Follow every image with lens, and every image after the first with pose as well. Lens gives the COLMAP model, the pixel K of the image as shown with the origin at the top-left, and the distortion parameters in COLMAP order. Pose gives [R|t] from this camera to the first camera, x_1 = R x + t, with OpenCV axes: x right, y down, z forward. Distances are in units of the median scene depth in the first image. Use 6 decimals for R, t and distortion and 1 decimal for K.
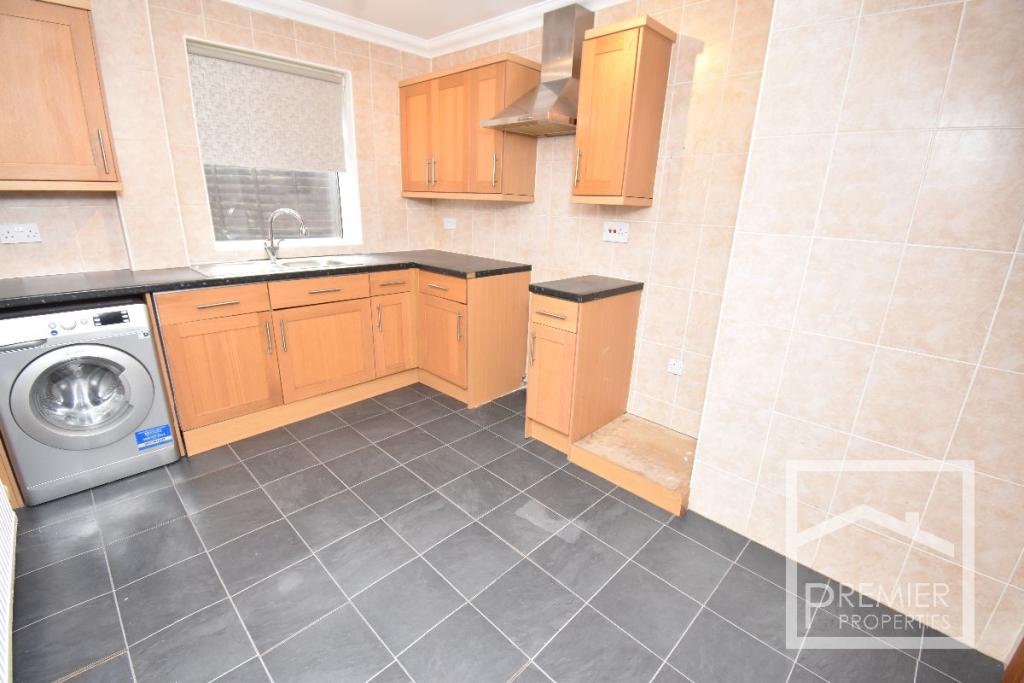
lens RADIAL K [[455.6, 0, 510.9], [0, 455.6, 340.9], [0, 0, 1]] dist [0.003411, -0.001216]
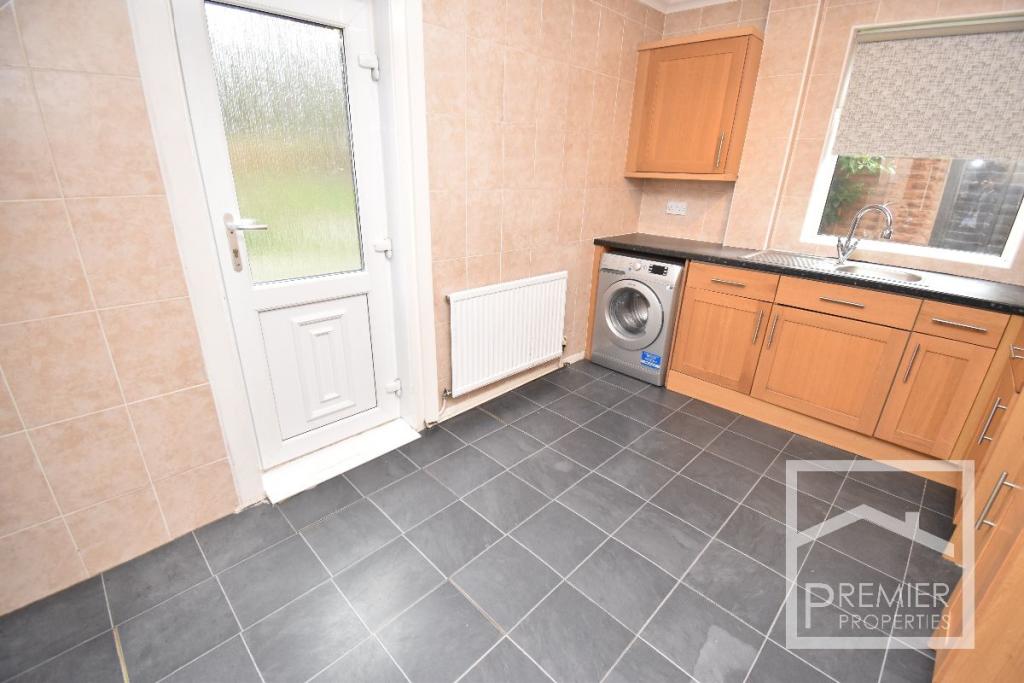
lens RADIAL K [[455.6, 0, 512.0], [0, 455.6, 342.2], [0, 0, 1]] dist [0.003411, -0.001216]
pose [[-0.010813, 0.327046, -0.944946, 0.484284], [-0.330810, 0.890619, 0.312029, -0.123690], [0.943636, 0.315971, 0.098560, 0.432821]]
